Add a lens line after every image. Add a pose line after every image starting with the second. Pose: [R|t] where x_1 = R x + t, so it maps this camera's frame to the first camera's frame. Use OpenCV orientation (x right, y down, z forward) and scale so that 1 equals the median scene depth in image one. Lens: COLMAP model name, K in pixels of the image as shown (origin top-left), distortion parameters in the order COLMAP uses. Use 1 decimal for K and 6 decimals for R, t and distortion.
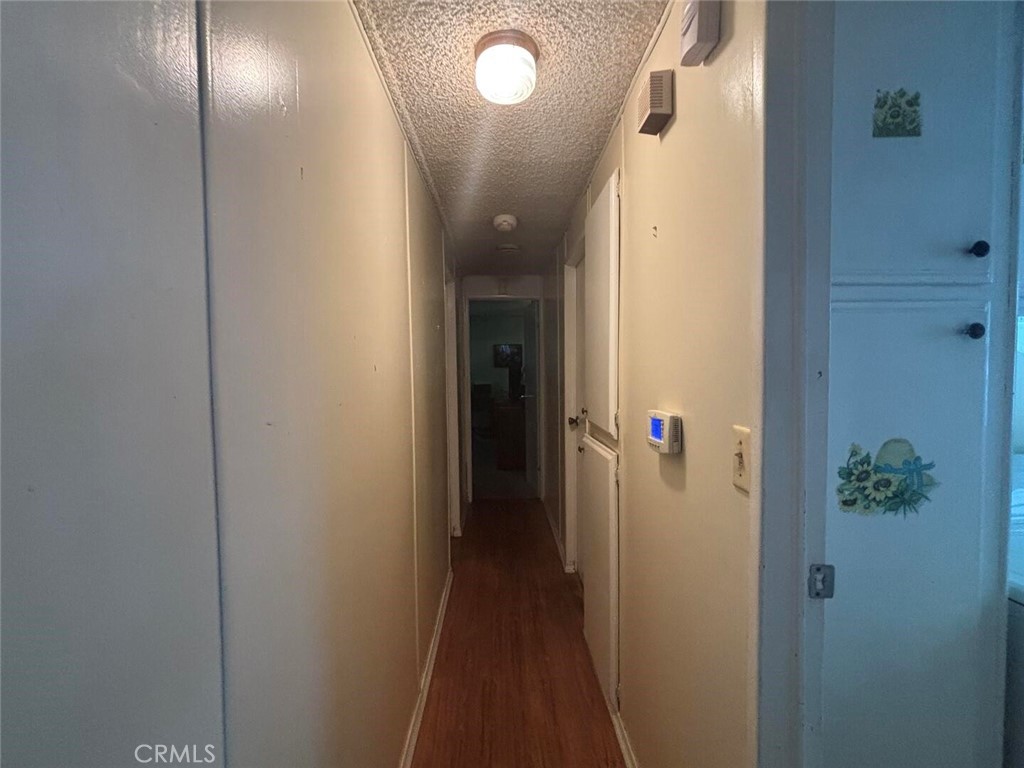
lens RADIAL K [[455.0, 0, 510.8], [0, 455.0, 384.9], [0, 0, 1]] dist [-0.007832, 0.003874]
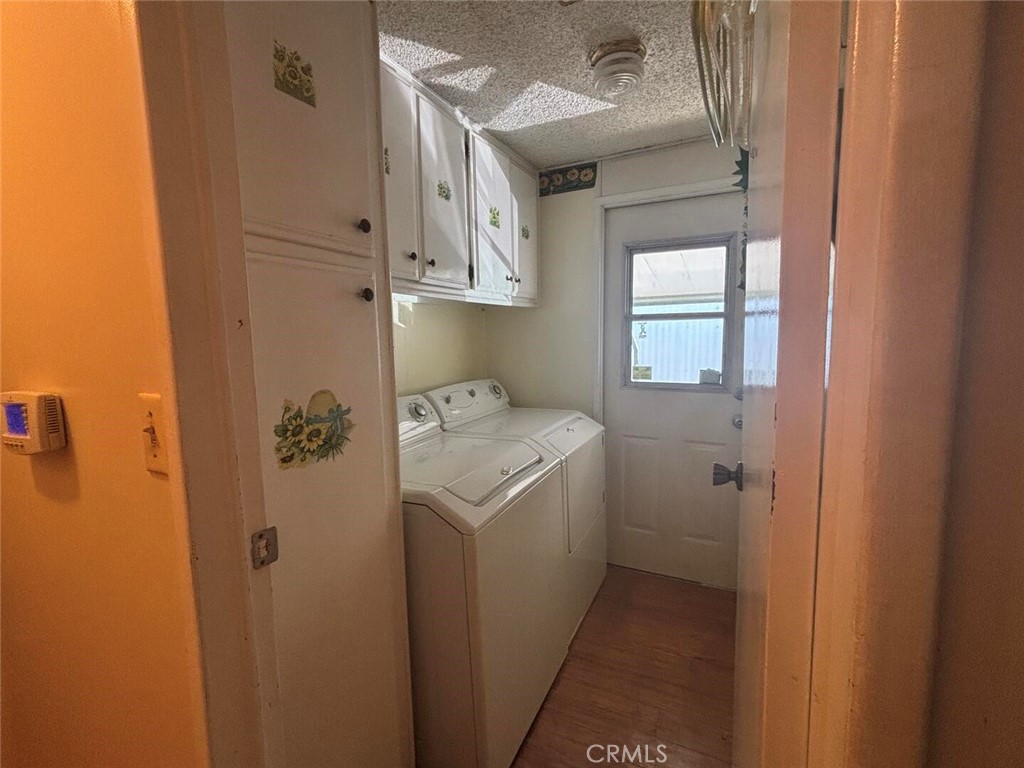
lens RADIAL K [[455.0, 0, 509.6], [0, 455.0, 384.9], [0, 0, 1]] dist [-0.007832, 0.003874]
pose [[0.467489, -0.091416, 0.879259, 0.112700], [0.057326, 0.995680, 0.073041, 0.053118], [-0.882138, 0.016258, 0.470710, 0.098304]]
